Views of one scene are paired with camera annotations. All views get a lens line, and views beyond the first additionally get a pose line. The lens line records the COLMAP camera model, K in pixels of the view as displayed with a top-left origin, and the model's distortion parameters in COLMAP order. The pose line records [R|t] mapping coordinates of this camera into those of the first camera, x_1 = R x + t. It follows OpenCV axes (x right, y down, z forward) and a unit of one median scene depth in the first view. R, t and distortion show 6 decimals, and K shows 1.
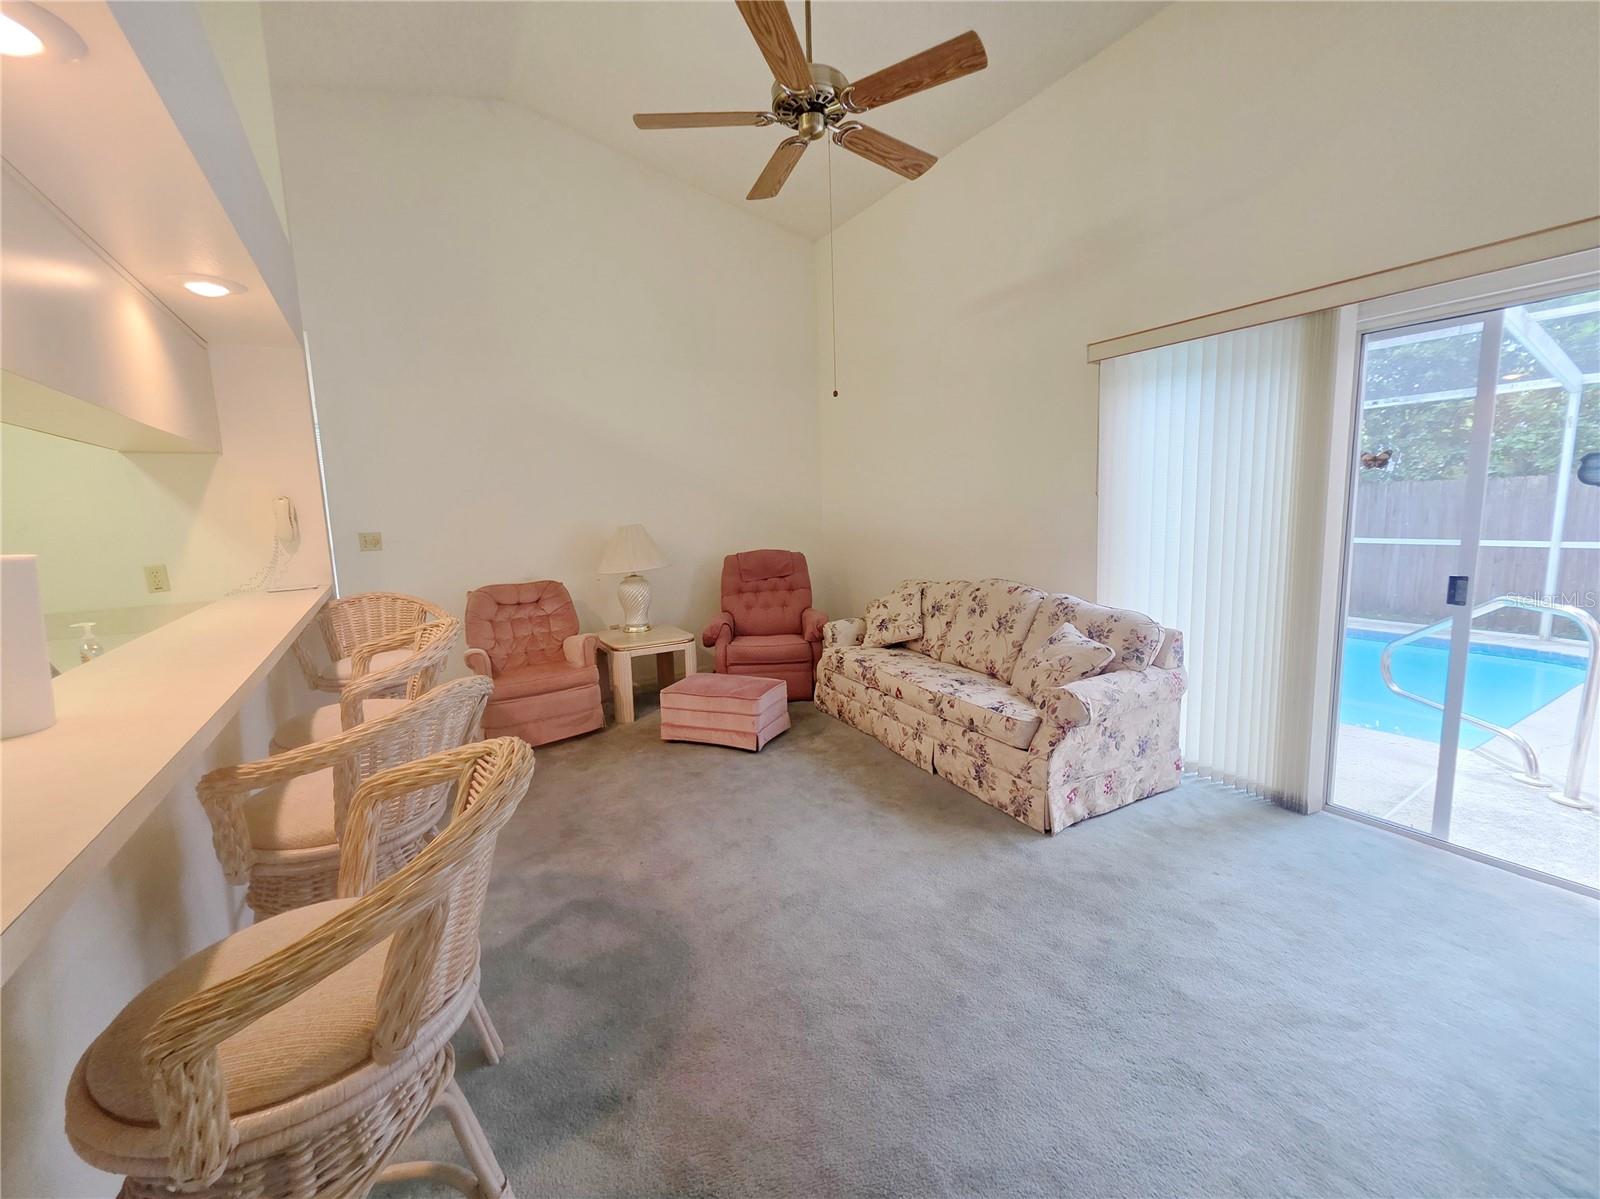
lens RADIAL K [[682.1, 0, 801.9], [0, 682.1, 600.0], [0, 0, 1]] dist [0.000265, 0.000084]
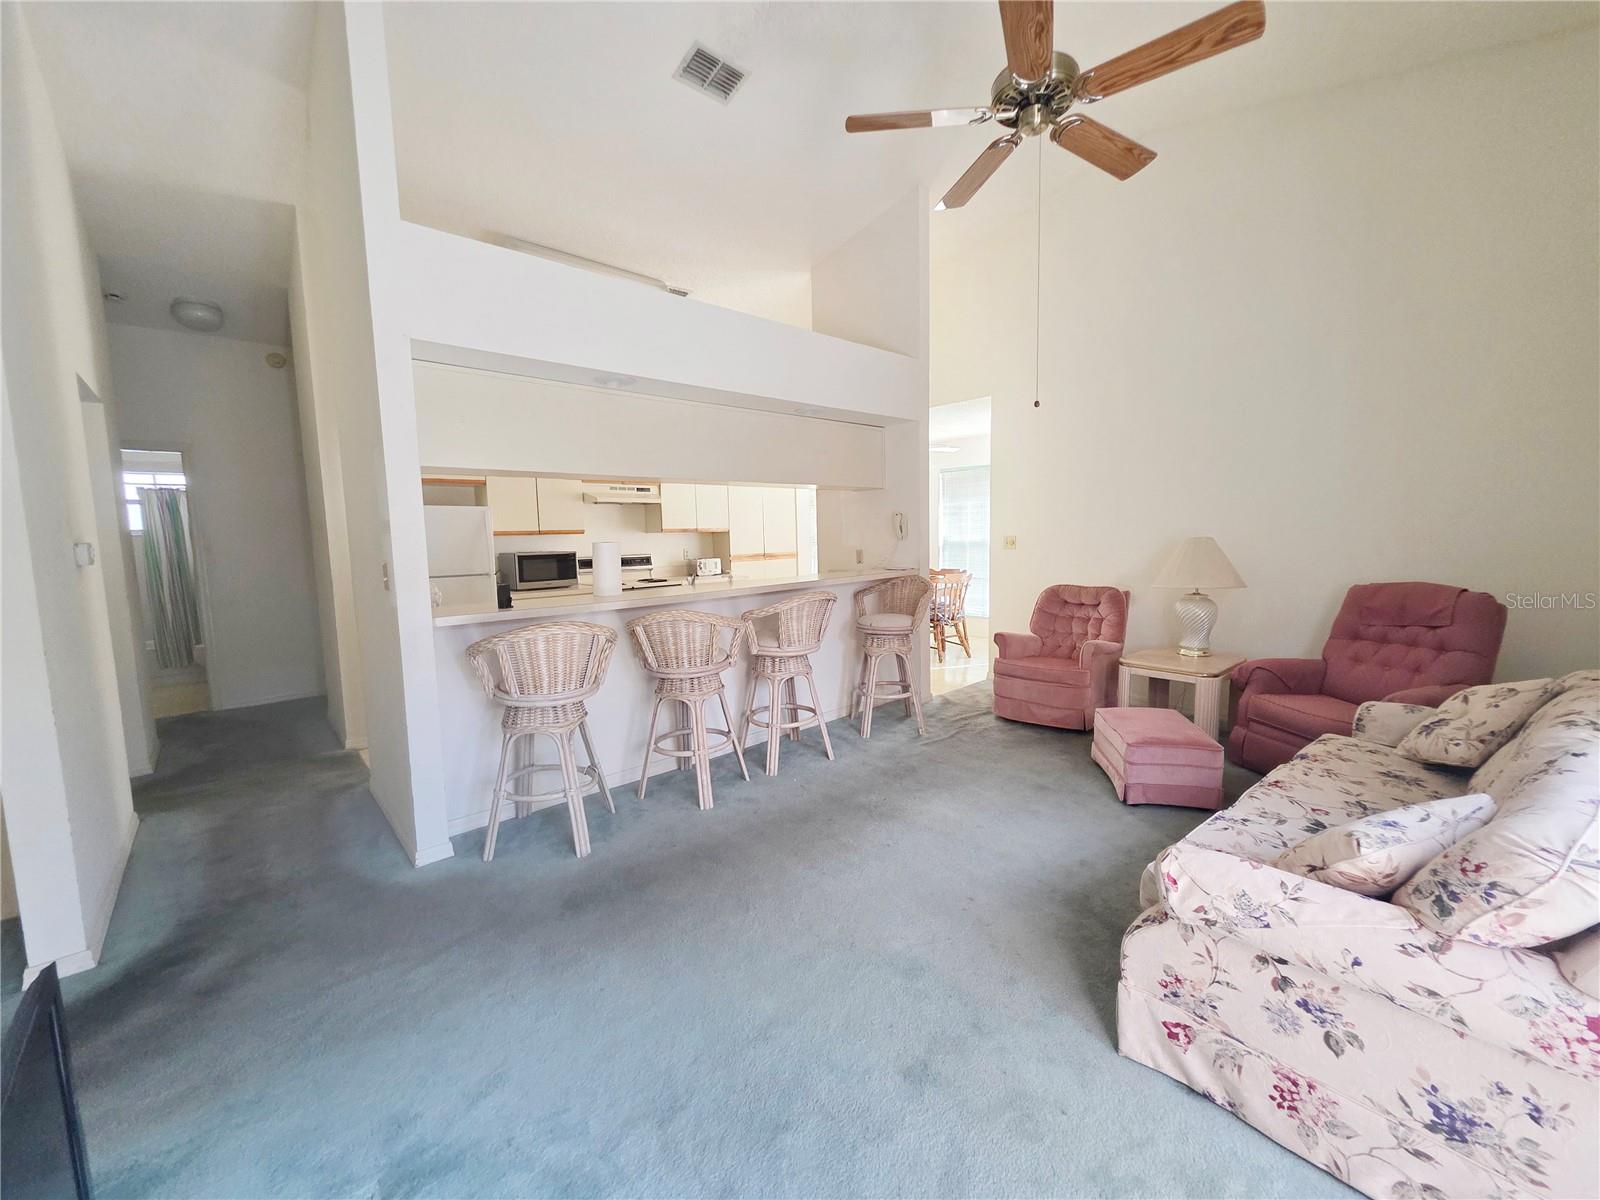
lens RADIAL K [[641.2, 0, 802.8], [0, 641.2, 597.8], [0, 0, 1]] dist [0.009670, 0.000449]
pose [[0.189171, 0.132046, -0.973025, 0.769776], [-0.119904, 0.986608, 0.110578, -0.098333], [0.974596, 0.095751, 0.202470, 0.498015]]
